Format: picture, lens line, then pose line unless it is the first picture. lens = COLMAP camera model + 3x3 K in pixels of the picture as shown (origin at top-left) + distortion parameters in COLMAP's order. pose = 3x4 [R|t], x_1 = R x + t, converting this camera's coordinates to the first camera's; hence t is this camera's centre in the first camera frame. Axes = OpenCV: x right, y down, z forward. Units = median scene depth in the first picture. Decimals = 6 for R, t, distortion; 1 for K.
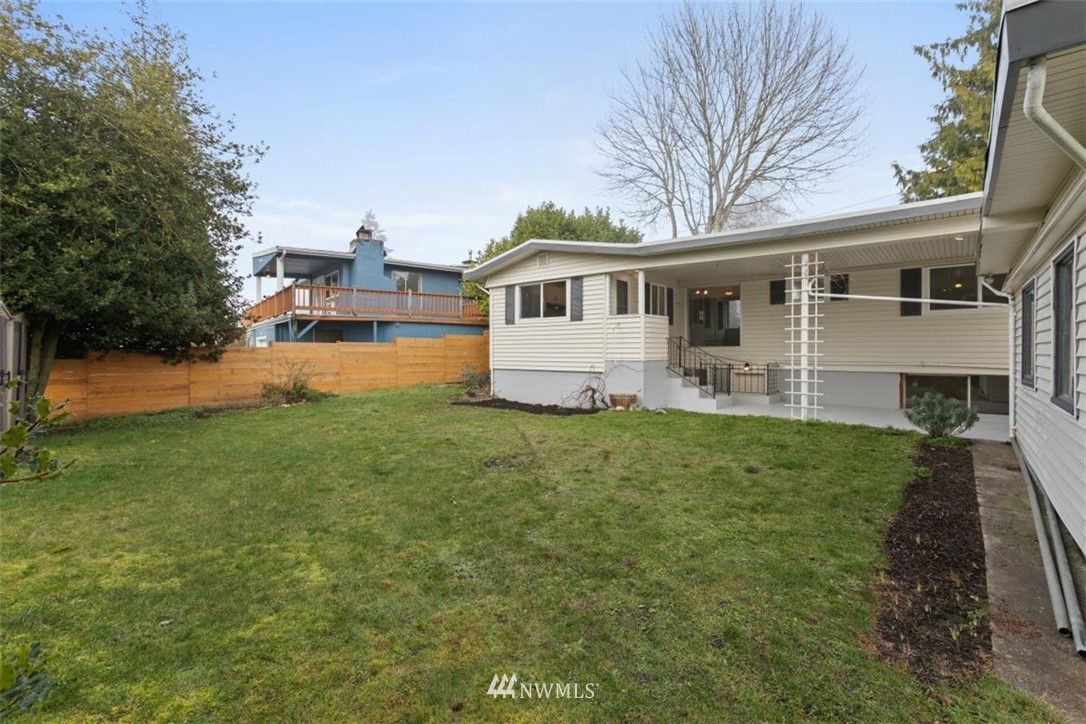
lens RADIAL K [[483.1, 0, 542.0], [0, 483.1, 355.5], [0, 0, 1]] dist [0.002777, 0.000191]
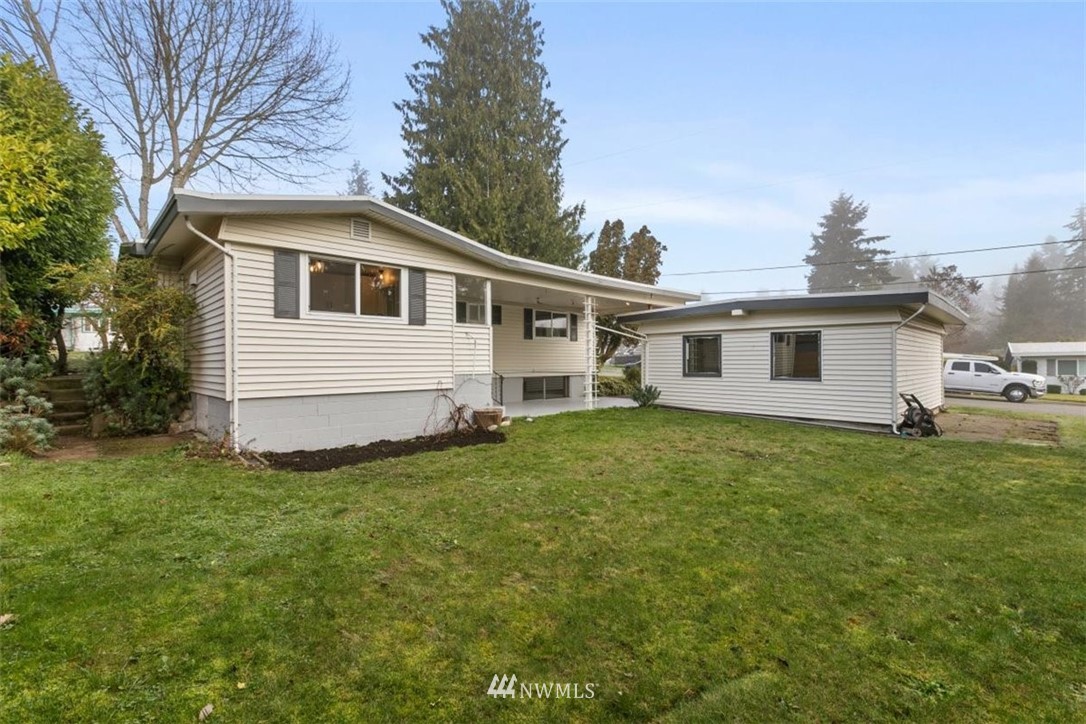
lens RADIAL K [[483.1, 0, 541.0], [0, 483.1, 364.0], [0, 0, 1]] dist [0.002777, 0.000191]
pose [[0.103872, -0.008346, 0.994556, -0.679712], [0.007105, 0.999946, 0.007649, -0.013639], [-0.994565, 0.006272, 0.103926, 0.720887]]
